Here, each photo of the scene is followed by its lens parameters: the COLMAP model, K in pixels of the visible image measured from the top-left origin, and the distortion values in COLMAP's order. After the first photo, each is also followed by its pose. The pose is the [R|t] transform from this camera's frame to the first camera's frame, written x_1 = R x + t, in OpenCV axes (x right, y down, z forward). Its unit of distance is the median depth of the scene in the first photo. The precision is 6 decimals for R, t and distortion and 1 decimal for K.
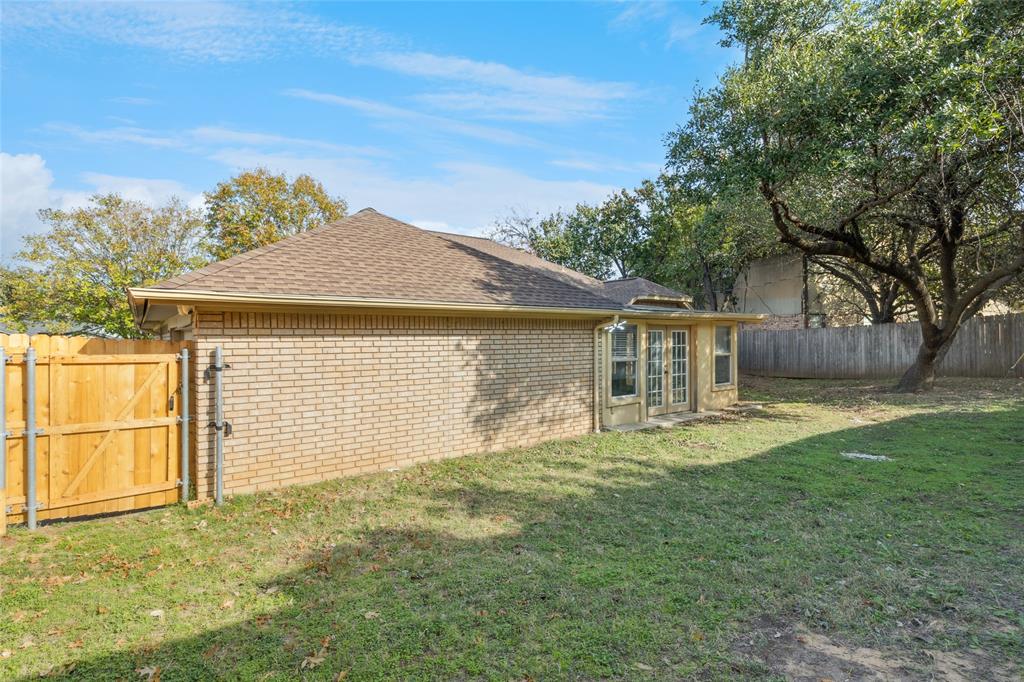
lens RADIAL K [[494.6, 0, 506.0], [0, 494.6, 337.1], [0, 0, 1]] dist [-0.003580, 0.002752]
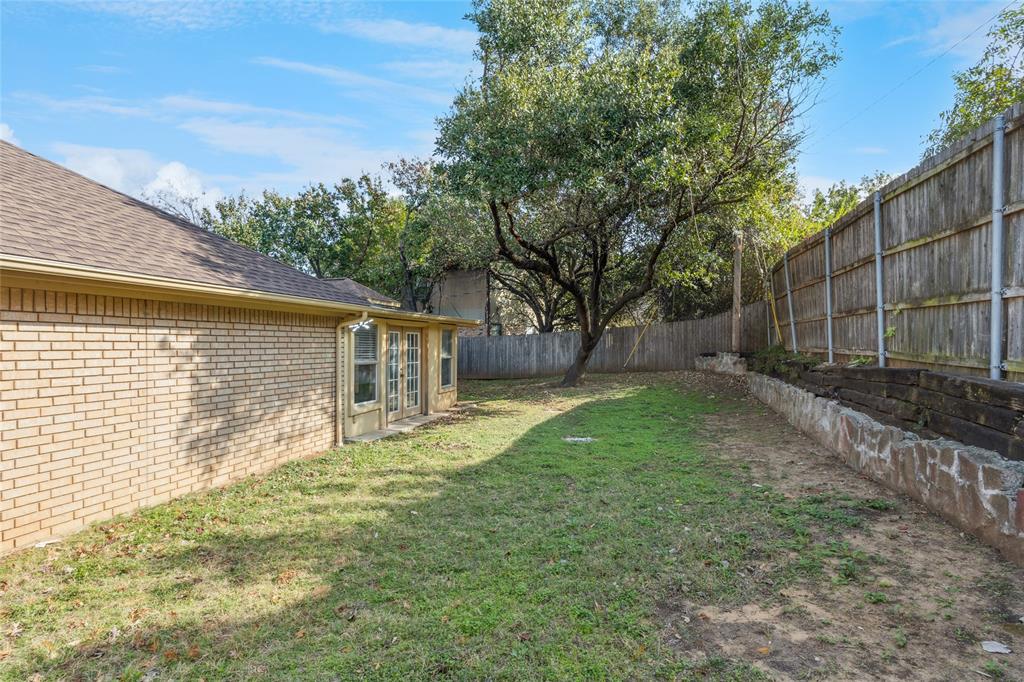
lens RADIAL K [[494.6, 0, 507.3], [0, 494.6, 350.0], [0, 0, 1]] dist [-0.003580, 0.002752]
pose [[0.802009, 0.000560, 0.597312, -0.120113], [-0.005282, 0.999967, 0.006155, 0.020380], [-0.597289, -0.008092, 0.801986, 0.151747]]
